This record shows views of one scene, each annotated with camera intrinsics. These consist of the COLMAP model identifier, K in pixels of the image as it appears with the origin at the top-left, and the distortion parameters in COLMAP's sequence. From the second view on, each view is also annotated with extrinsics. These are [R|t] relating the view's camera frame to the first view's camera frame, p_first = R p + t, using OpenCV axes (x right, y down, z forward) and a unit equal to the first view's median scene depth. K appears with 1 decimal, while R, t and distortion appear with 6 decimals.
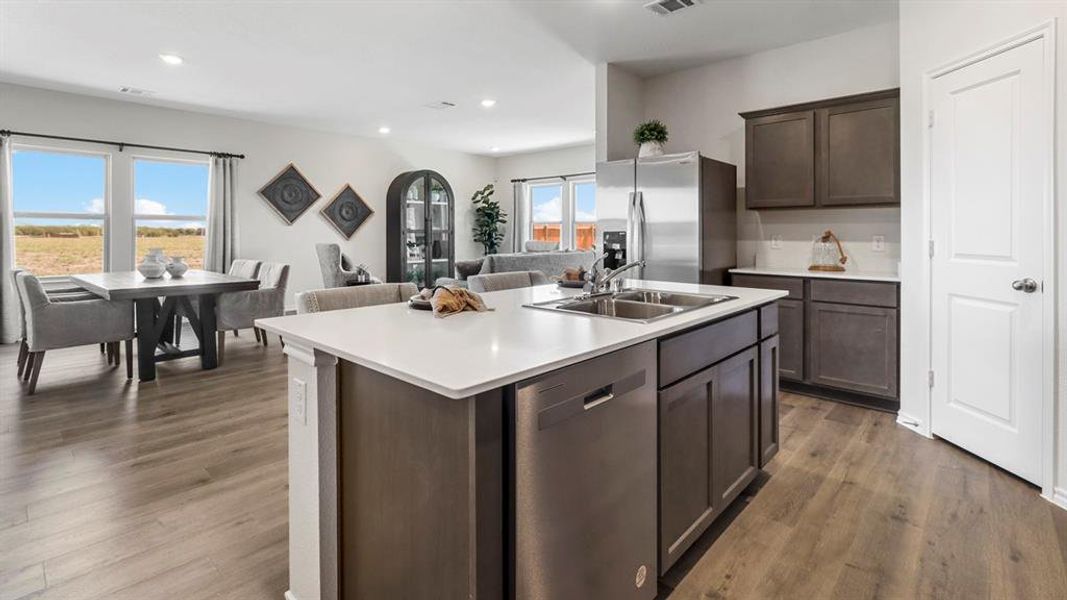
lens RADIAL K [[488.7, 0, 531.2], [0, 488.7, 271.6], [0, 0, 1]] dist [-0.002223, -0.000282]
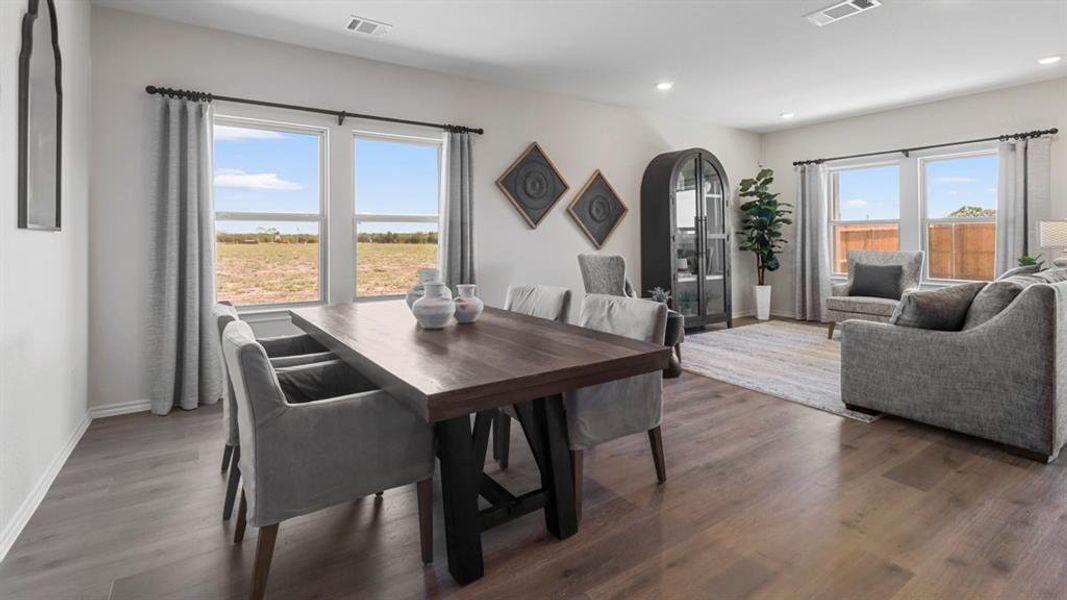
lens RADIAL K [[489.3, 0, 528.3], [0, 489.3, 286.1], [0, 0, 1]] dist [-0.000813, 0.000050]
pose [[0.970695, 0.018022, -0.239639, -0.290932], [-0.013467, 0.999696, 0.020632, -0.022994], [0.239938, -0.016801, 0.970643, 0.270546]]
